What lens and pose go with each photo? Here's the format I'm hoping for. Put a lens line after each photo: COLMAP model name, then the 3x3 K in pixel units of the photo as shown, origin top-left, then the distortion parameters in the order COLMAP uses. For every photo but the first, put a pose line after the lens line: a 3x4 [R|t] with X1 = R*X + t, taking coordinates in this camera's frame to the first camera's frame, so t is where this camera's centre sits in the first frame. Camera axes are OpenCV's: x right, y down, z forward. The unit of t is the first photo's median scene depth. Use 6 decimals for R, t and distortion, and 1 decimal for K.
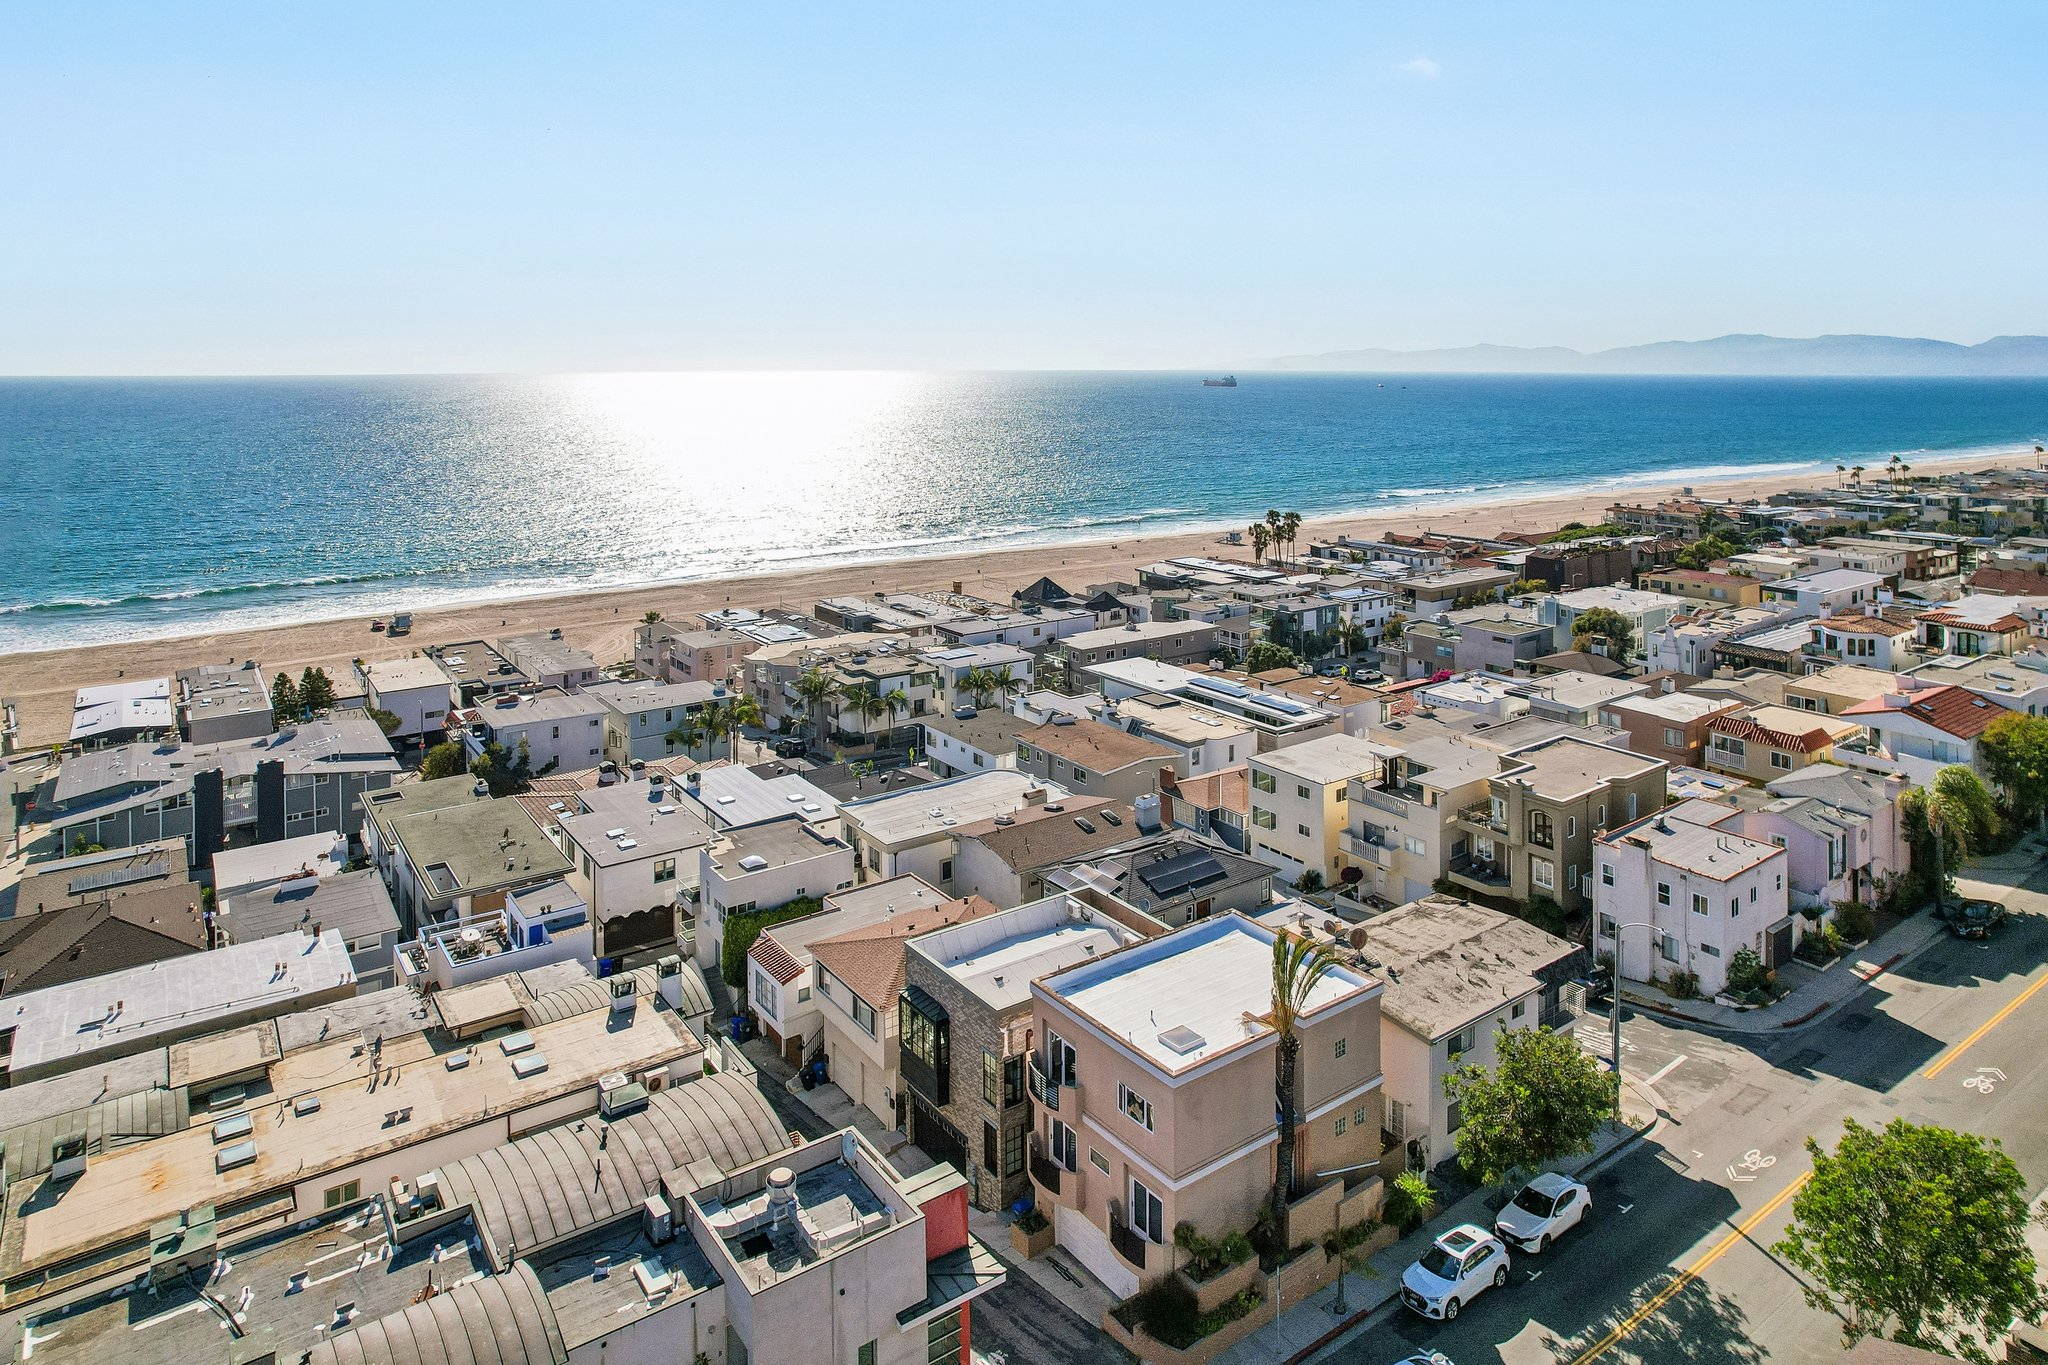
lens RADIAL K [[1218.5, 0, 1010.3], [0, 1218.5, 371.1], [0, 0, 1]] dist [-0.017399, -0.002020]
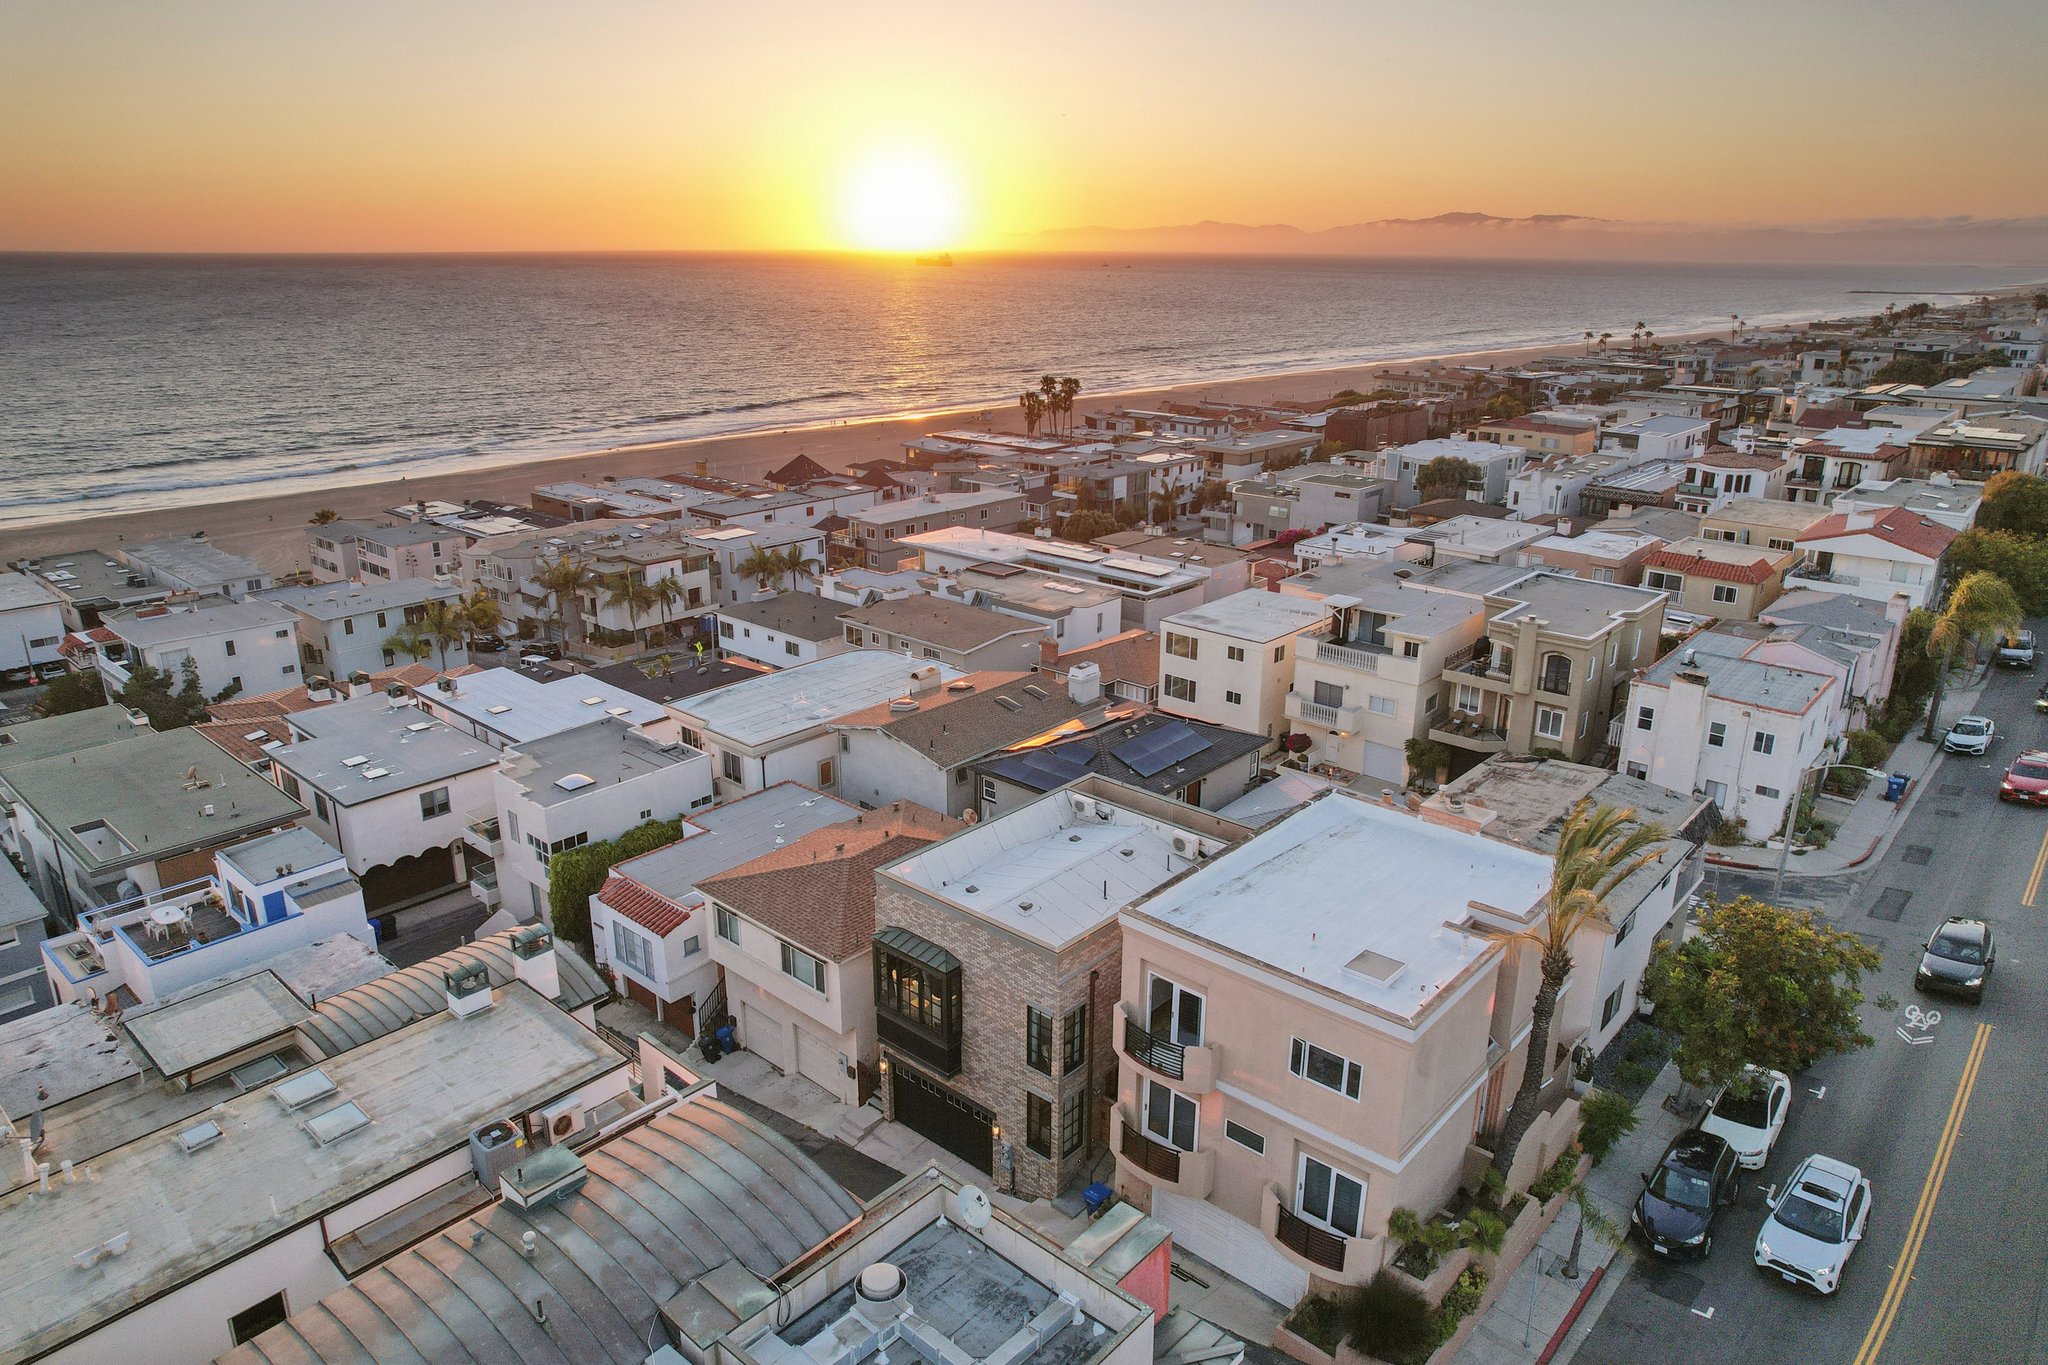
lens RADIAL K [[1314.7, 0, 1004.5], [0, 1314.7, 666.1], [0, 0, 1]] dist [-0.053071, 0.044570]
pose [[0.977123, -0.060254, 0.203962, -0.129712], [-0.005669, 0.951307, 0.308192, 0.109082], [-0.212600, -0.302297, 0.929203, 0.272361]]
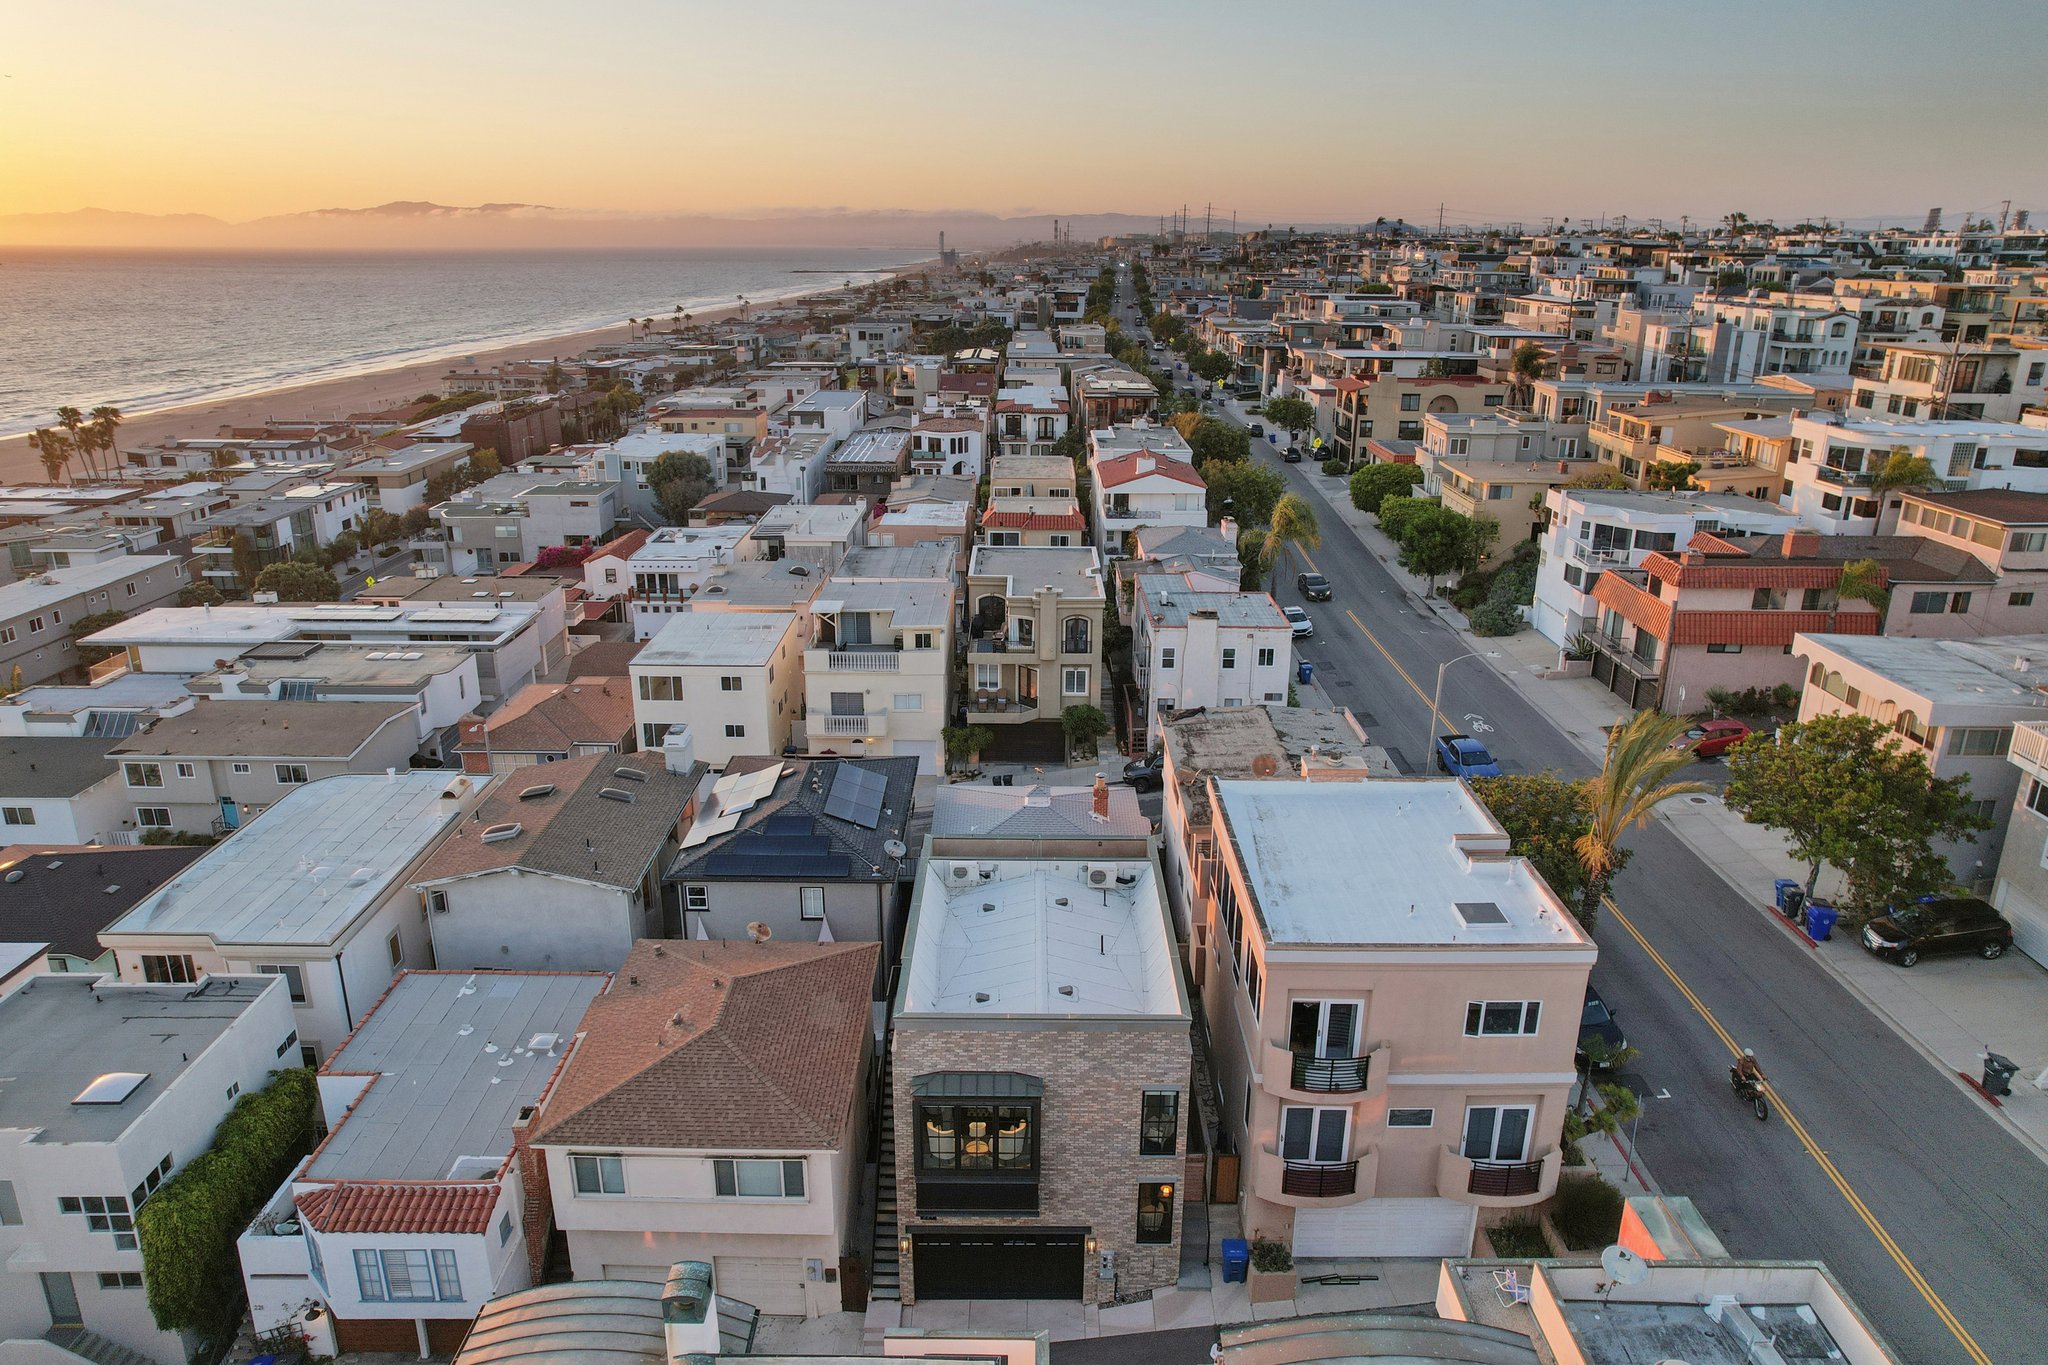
lens RADIAL K [[1314.7, 0, 1016.4], [0, 1314.7, 690.7], [0, 0, 1]] dist [-0.053071, 0.044570]
pose [[0.594024, -0.260098, 0.761239, -0.386389], [-0.005691, 0.944906, 0.327293, 0.106714], [-0.804427, -0.198753, 0.559817, 0.529158]]
